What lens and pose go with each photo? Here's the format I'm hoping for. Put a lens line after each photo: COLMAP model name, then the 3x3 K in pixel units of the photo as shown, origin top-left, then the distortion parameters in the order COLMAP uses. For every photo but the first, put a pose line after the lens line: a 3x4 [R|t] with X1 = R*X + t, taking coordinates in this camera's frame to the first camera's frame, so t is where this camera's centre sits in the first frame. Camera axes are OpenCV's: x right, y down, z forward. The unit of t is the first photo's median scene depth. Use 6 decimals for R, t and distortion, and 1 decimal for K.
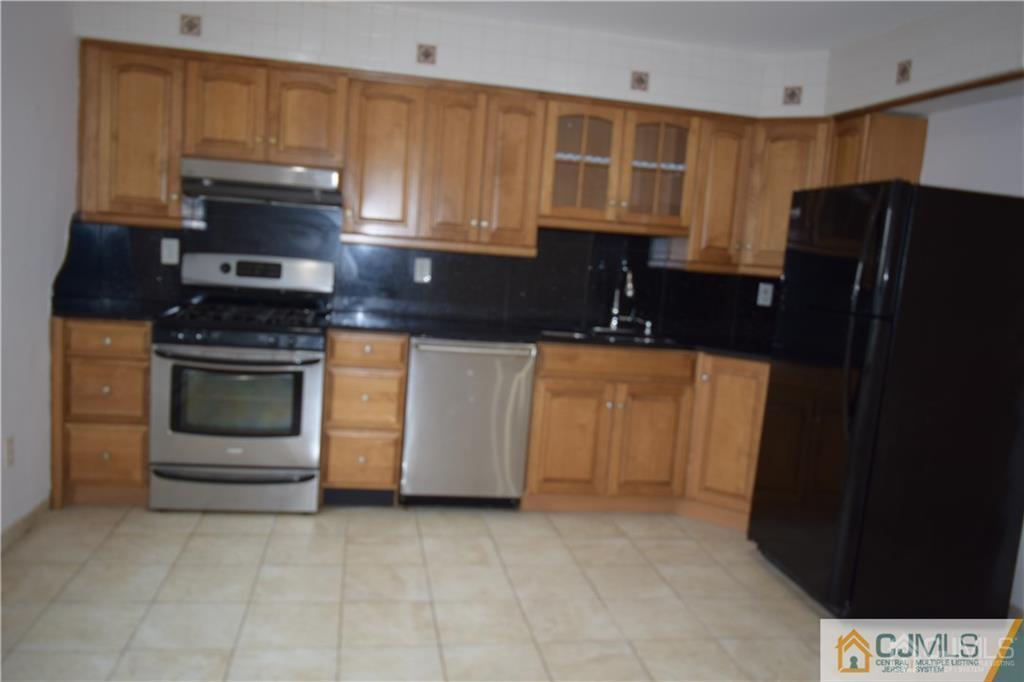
lens RADIAL K [[818.4, 0, 512.0], [0, 818.4, 341.0], [0, 0, 1]] dist [0.003150, 0.002167]
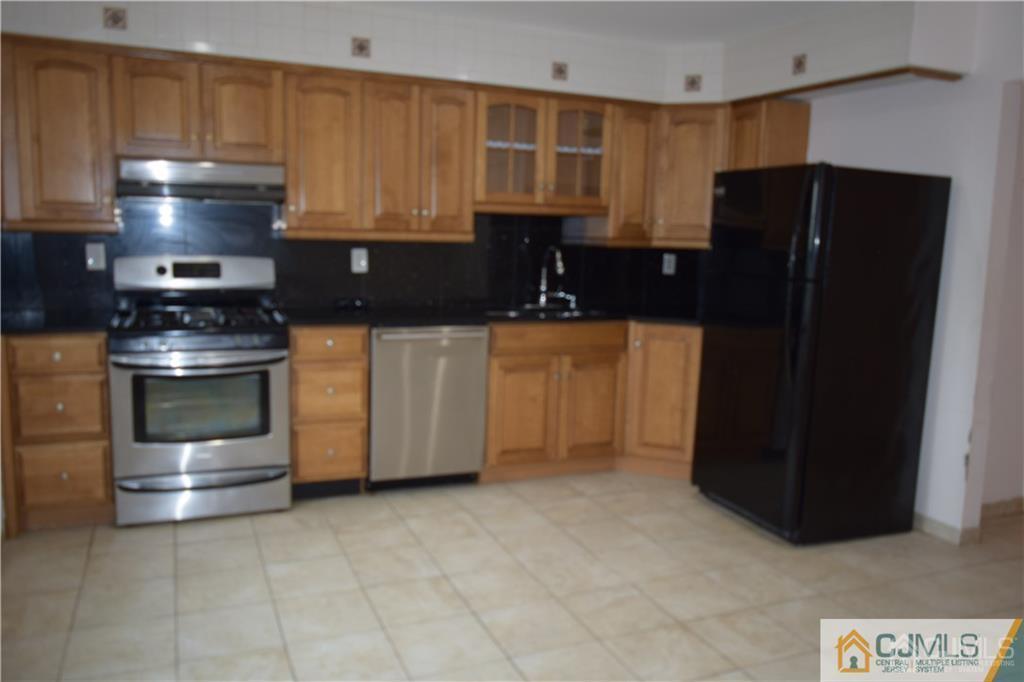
lens RADIAL K [[818.4, 0, 512.0], [0, 818.4, 341.0], [0, 0, 1]] dist [0.003150, 0.002167]
pose [[0.973729, -0.079240, 0.213480, -0.163802], [0.072043, 0.996546, 0.041299, -0.016840], [-0.216015, -0.024834, 0.976074, -0.035416]]
